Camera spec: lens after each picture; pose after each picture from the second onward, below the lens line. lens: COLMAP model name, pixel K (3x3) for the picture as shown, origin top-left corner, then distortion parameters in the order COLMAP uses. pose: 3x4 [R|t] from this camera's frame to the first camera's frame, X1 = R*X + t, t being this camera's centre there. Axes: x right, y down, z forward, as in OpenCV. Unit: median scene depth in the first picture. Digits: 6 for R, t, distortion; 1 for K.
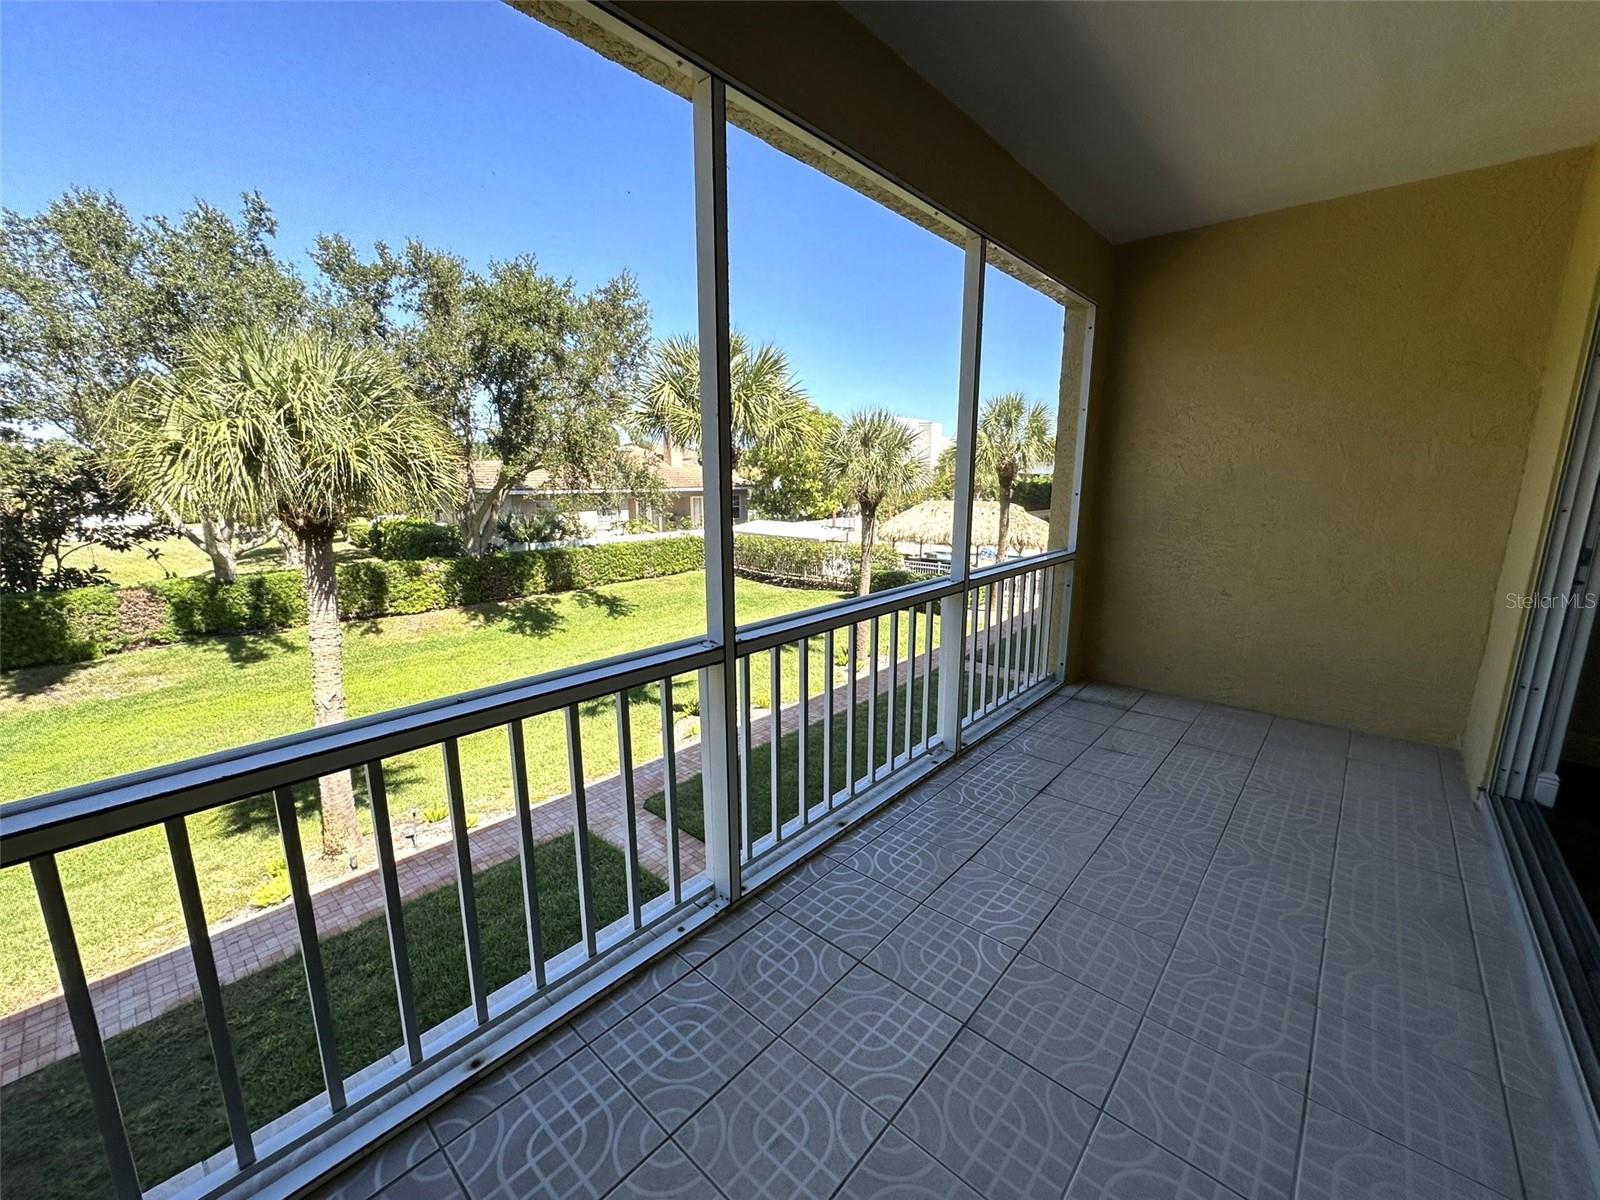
lens RADIAL K [[635.7, 0, 800.0], [0, 635.7, 598.0], [0, 0, 1]] dist [-0.004180, 0.000323]
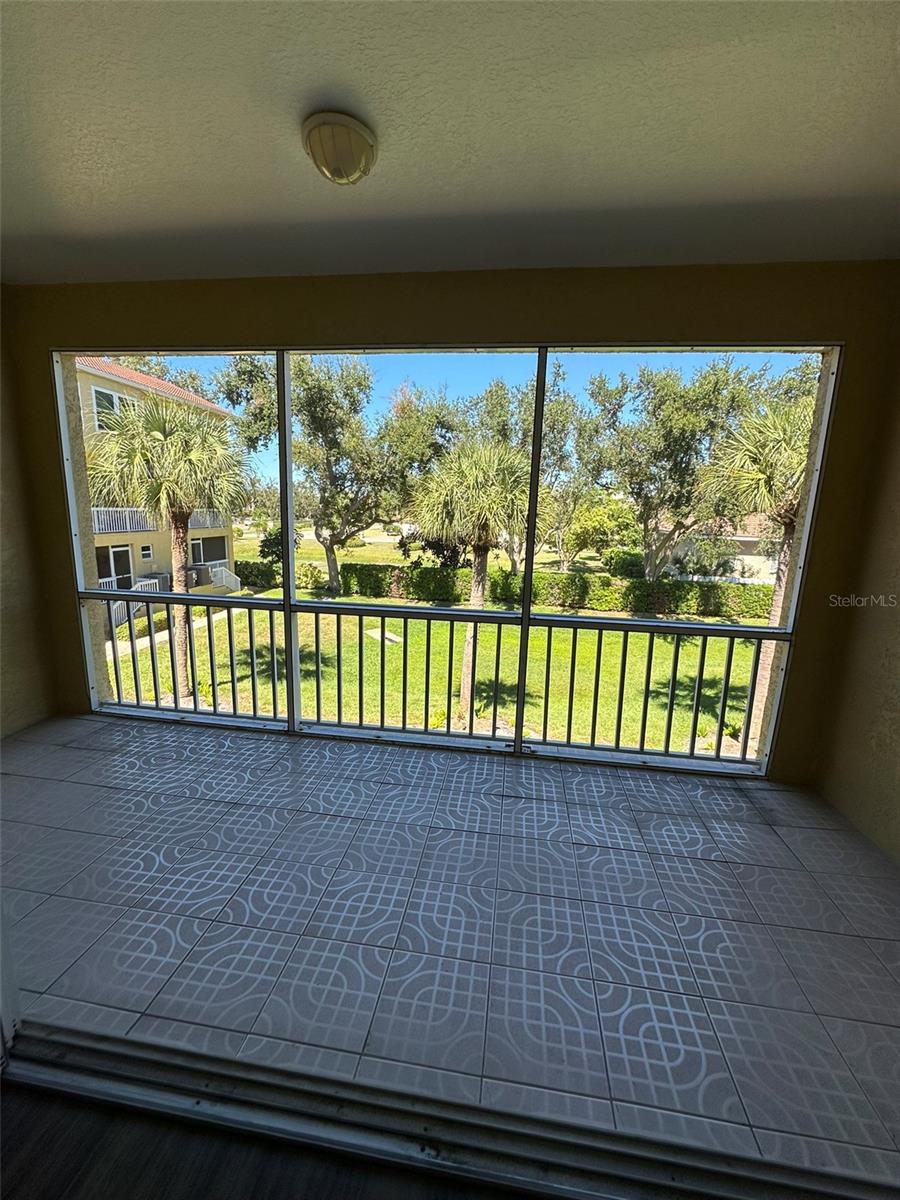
lens RADIAL K [[476.8, 0, 447.5], [0, 476.8, 600.7], [0, 0, 1]] dist [-0.004180, 0.000323]
pose [[0.538344, 0.166709, -0.826072, 0.147733], [-0.188349, 0.979244, 0.074875, -0.015892], [0.821408, 0.115281, 0.558569, 0.051186]]
